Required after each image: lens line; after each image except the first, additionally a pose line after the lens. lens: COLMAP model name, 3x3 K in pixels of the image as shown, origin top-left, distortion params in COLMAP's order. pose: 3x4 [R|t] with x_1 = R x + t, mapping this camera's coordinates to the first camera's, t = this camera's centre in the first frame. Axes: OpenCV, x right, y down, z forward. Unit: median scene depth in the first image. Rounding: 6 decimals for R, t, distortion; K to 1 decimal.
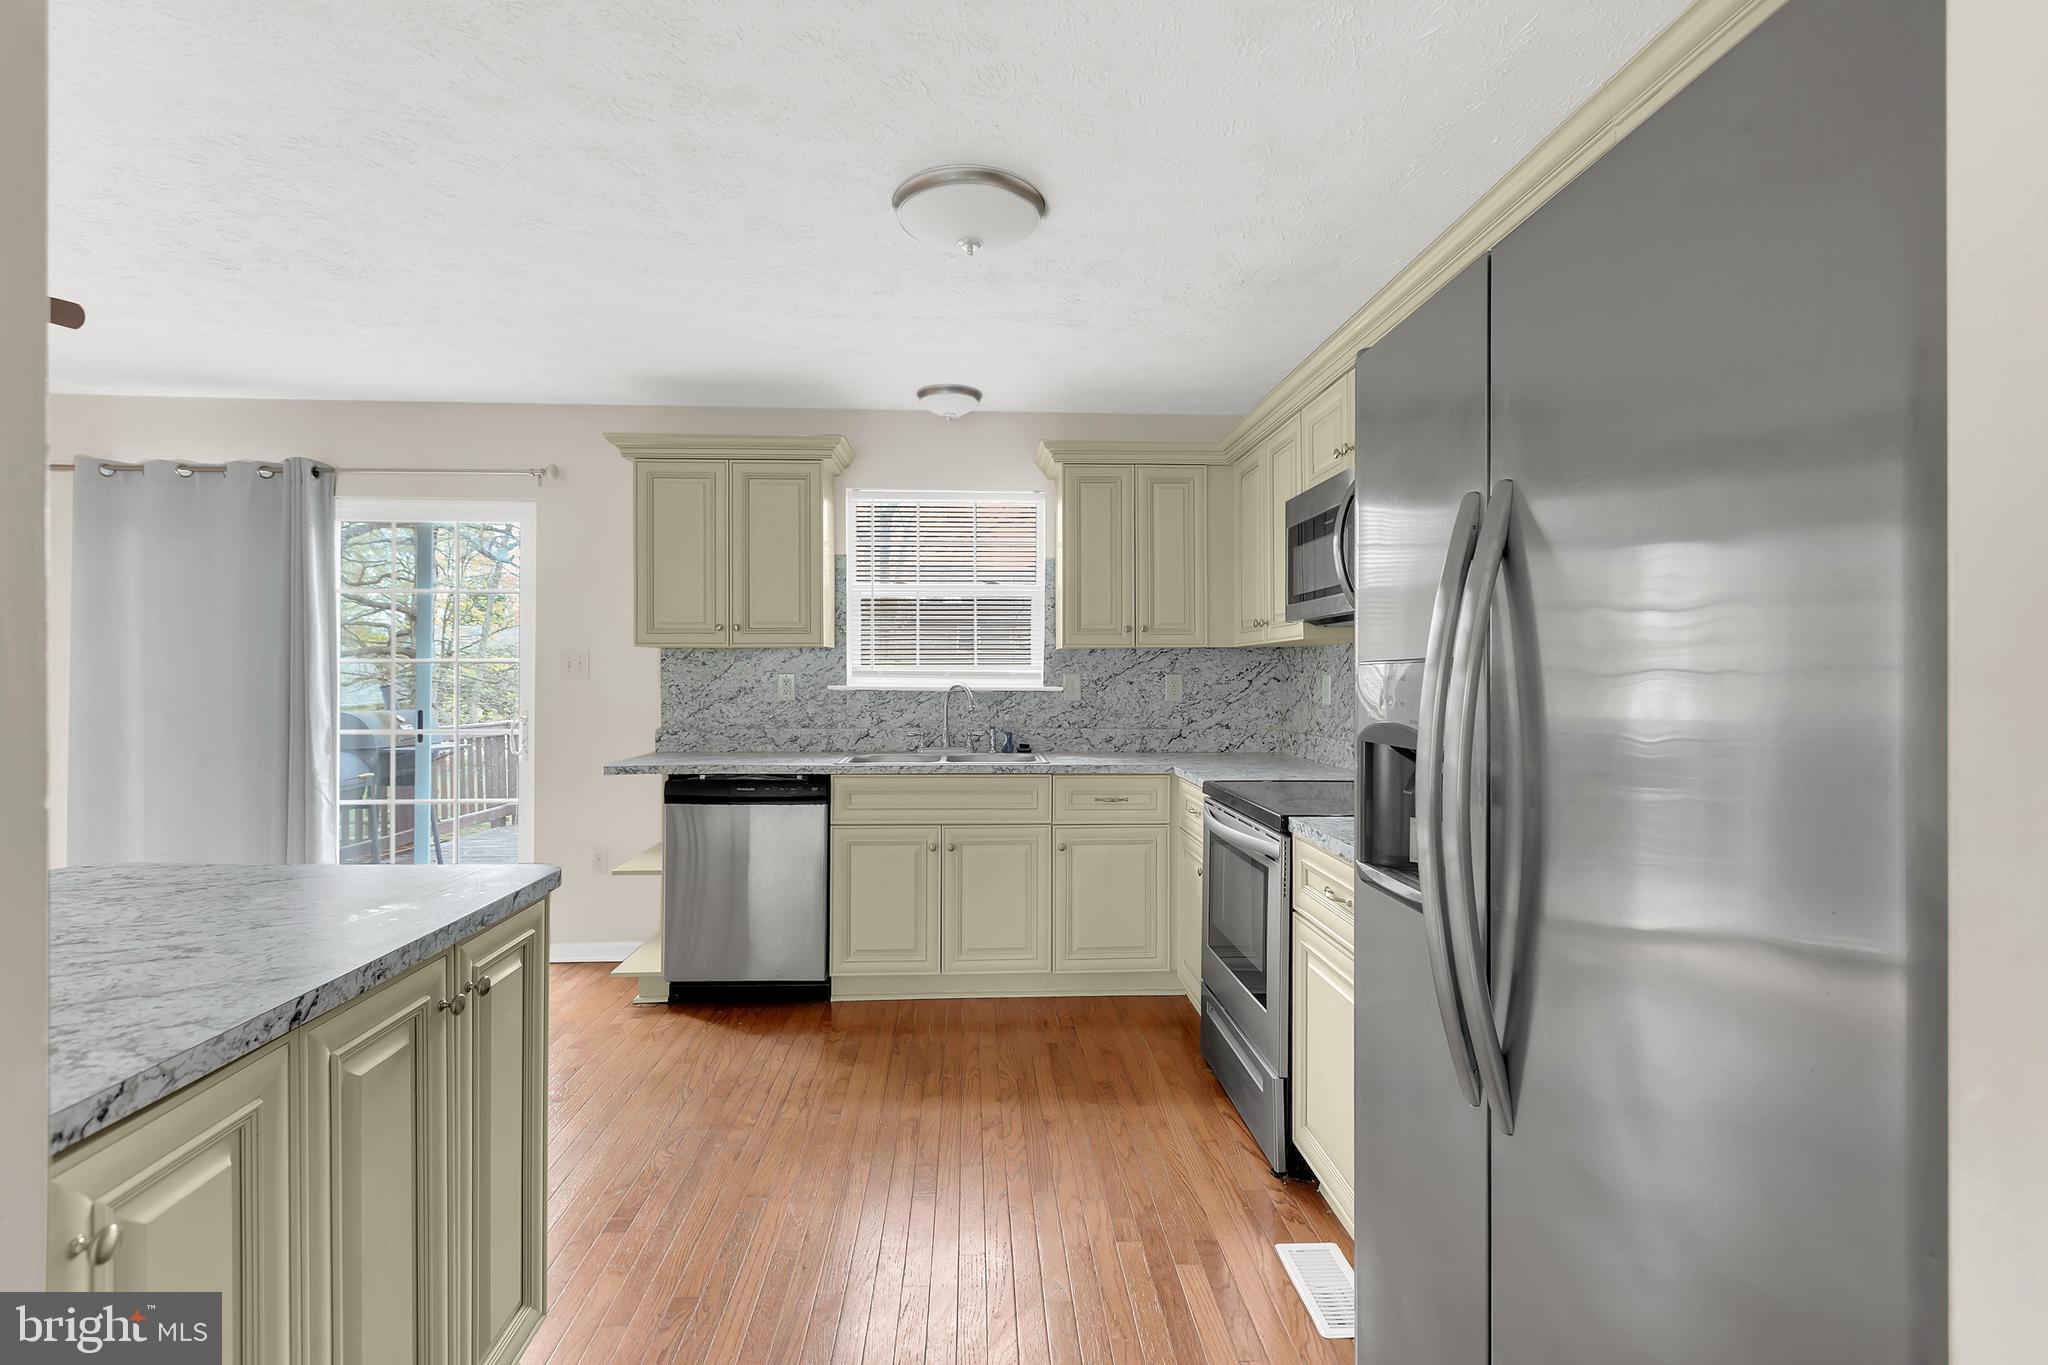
lens RADIAL K [[941.8, 0, 1020.6], [0, 941.8, 673.1], [0, 0, 1]] dist [0.001303, -0.000190]
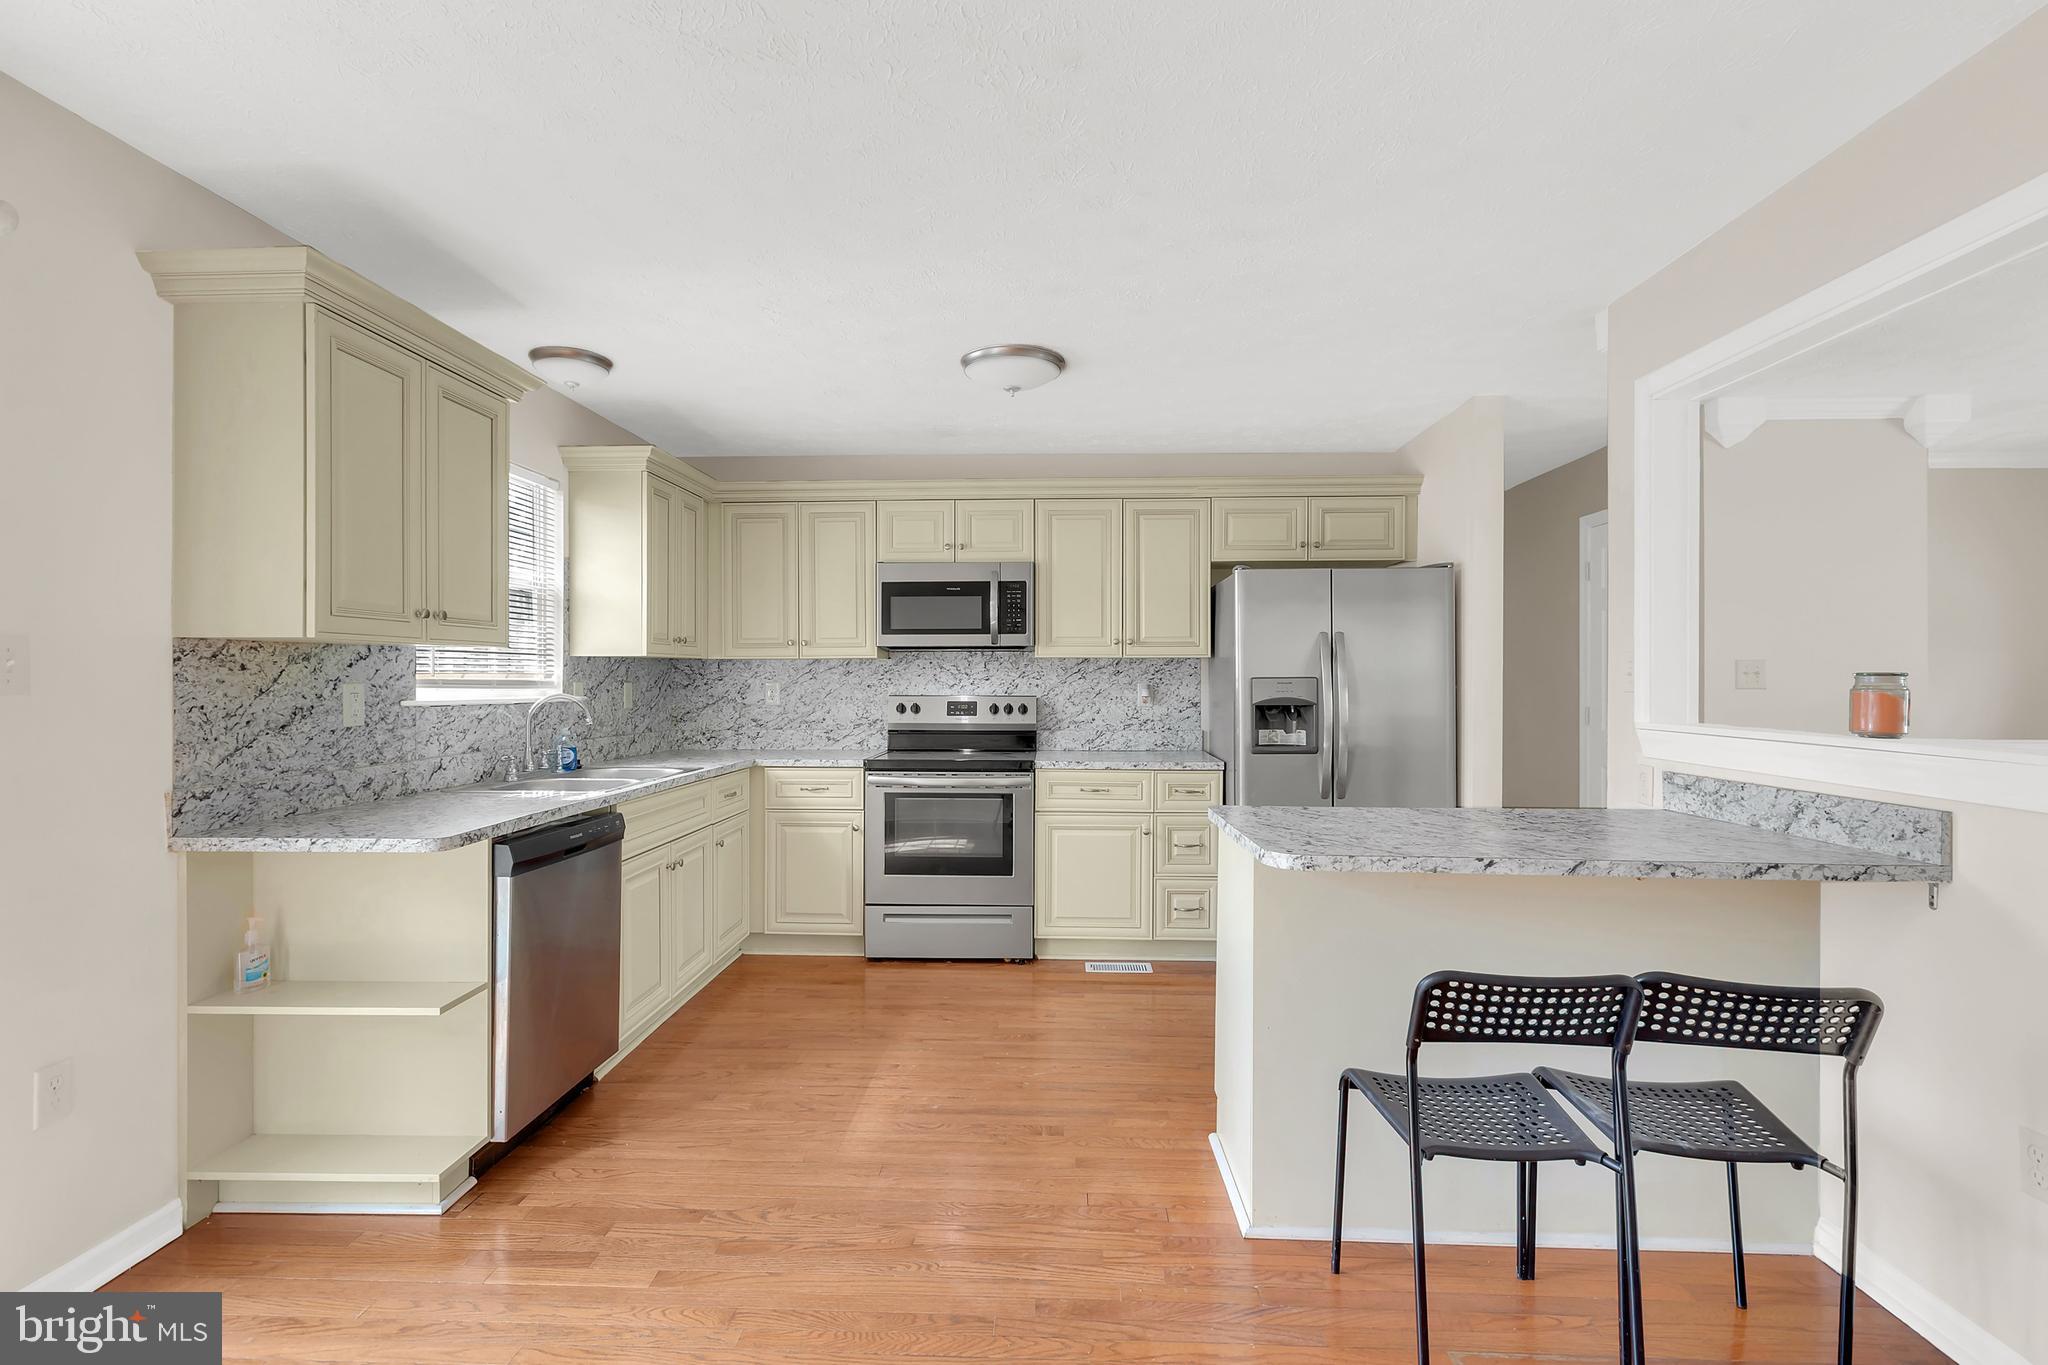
lens RADIAL K [[941.8, 0, 1019.4], [0, 941.8, 682.2], [0, 0, 1]] dist [0.001303, -0.000190]
pose [[0.094204, -0.004617, 0.995542, -0.857125], [0.001259, 0.999989, 0.004519, -0.003173], [-0.995552, 0.000828, 0.094209, 0.482590]]
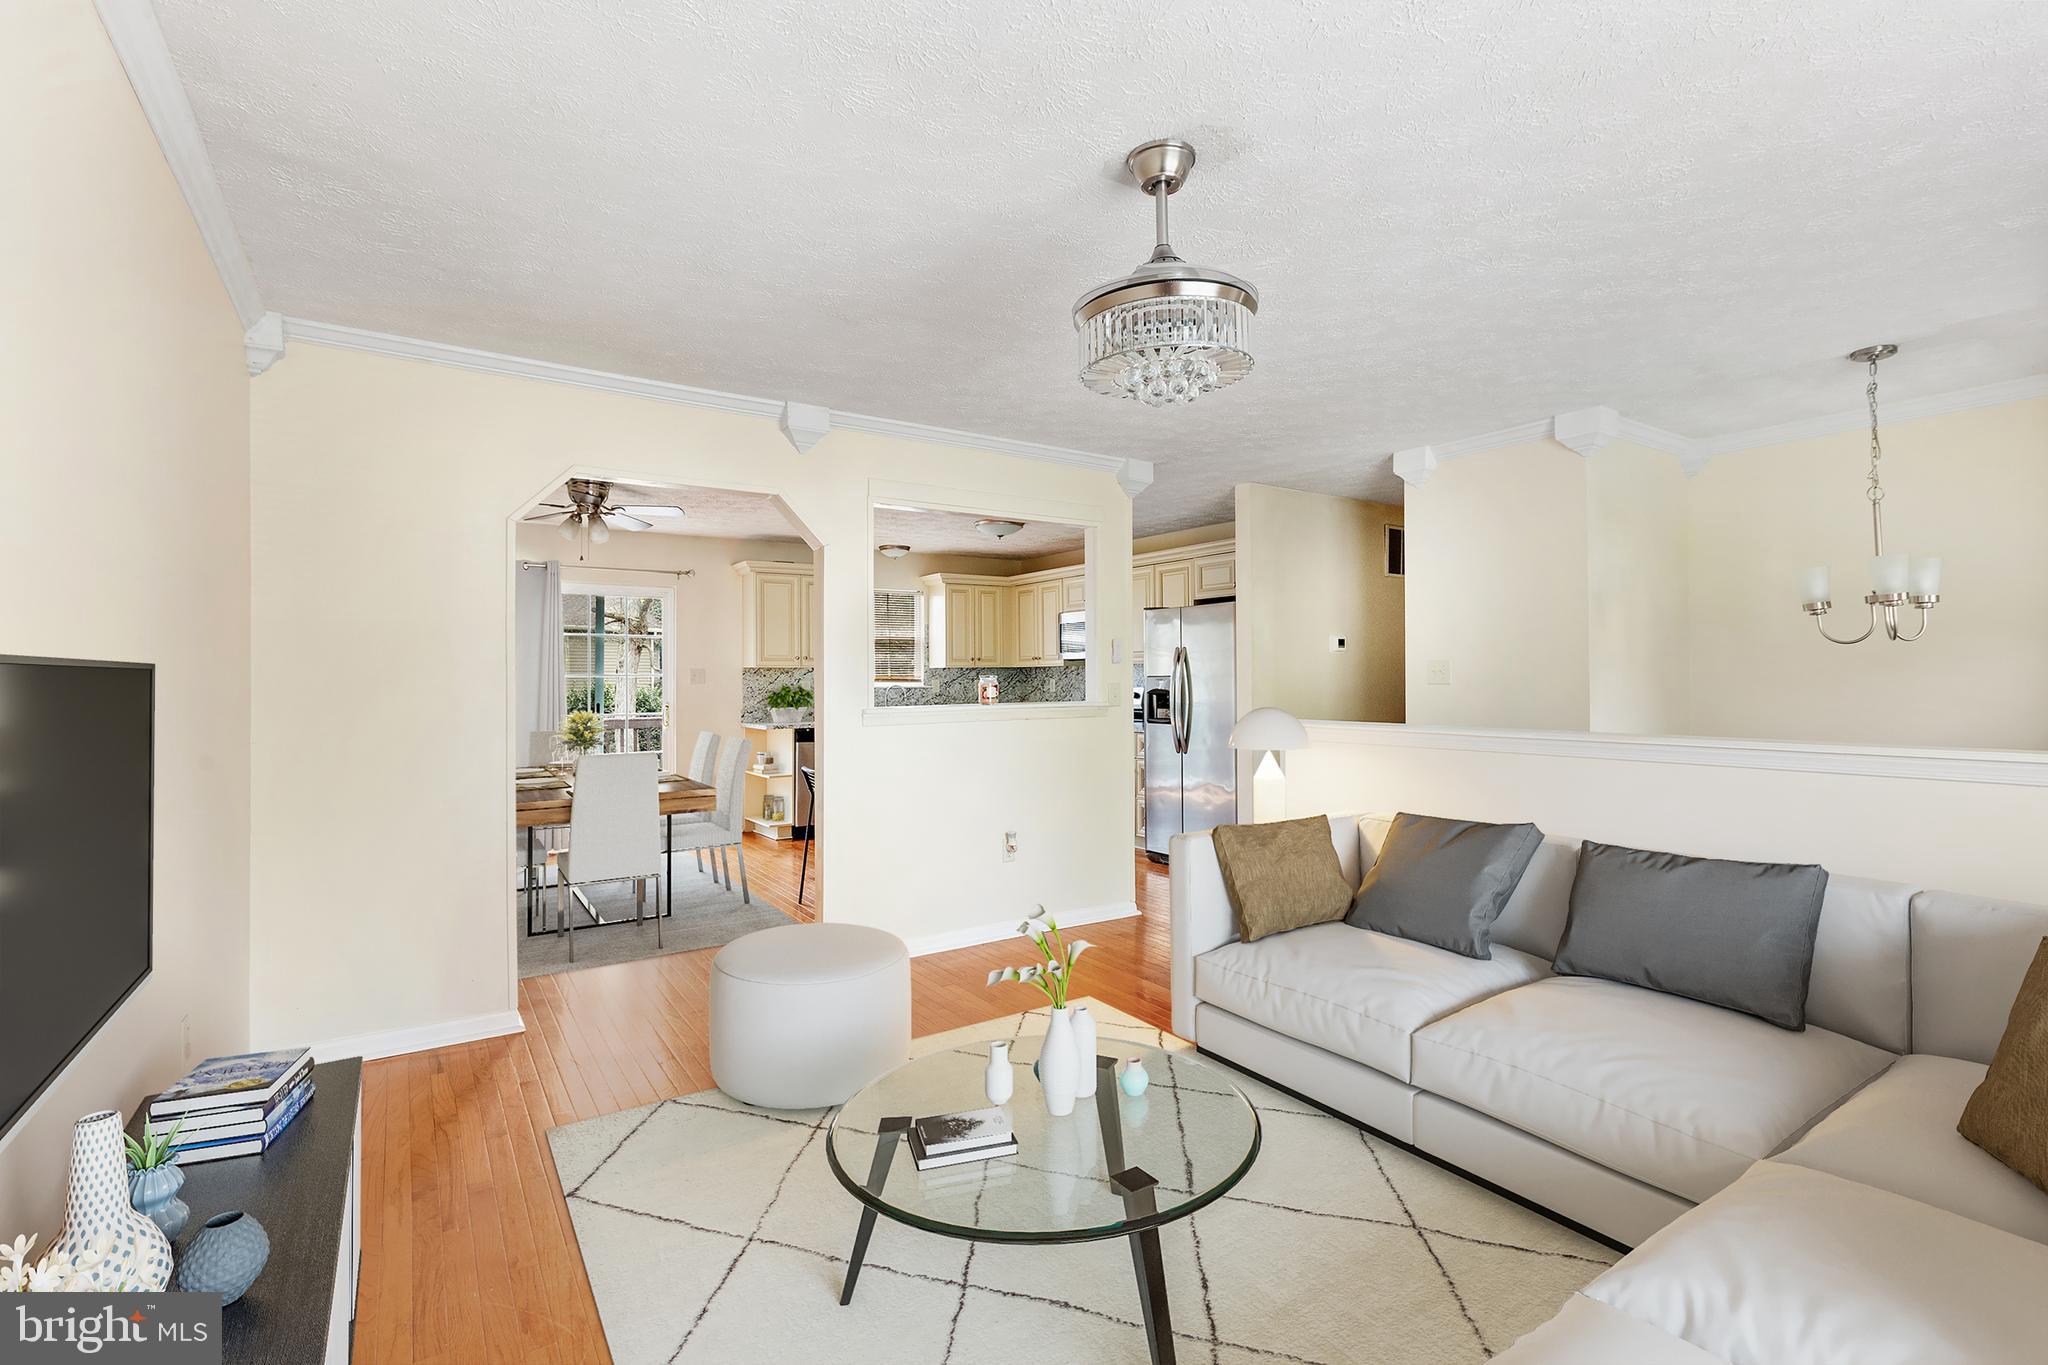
lens RADIAL K [[938.5, 0, 1020.2], [0, 938.5, 684.3], [0, 0, 1]] dist [0.004525, -0.001407]
pose [[0.862170, -0.010966, 0.506500, -0.856700], [0.006648, 0.999925, 0.010333, -0.009113], [-0.506575, -0.005542, 0.862178, -0.910839]]
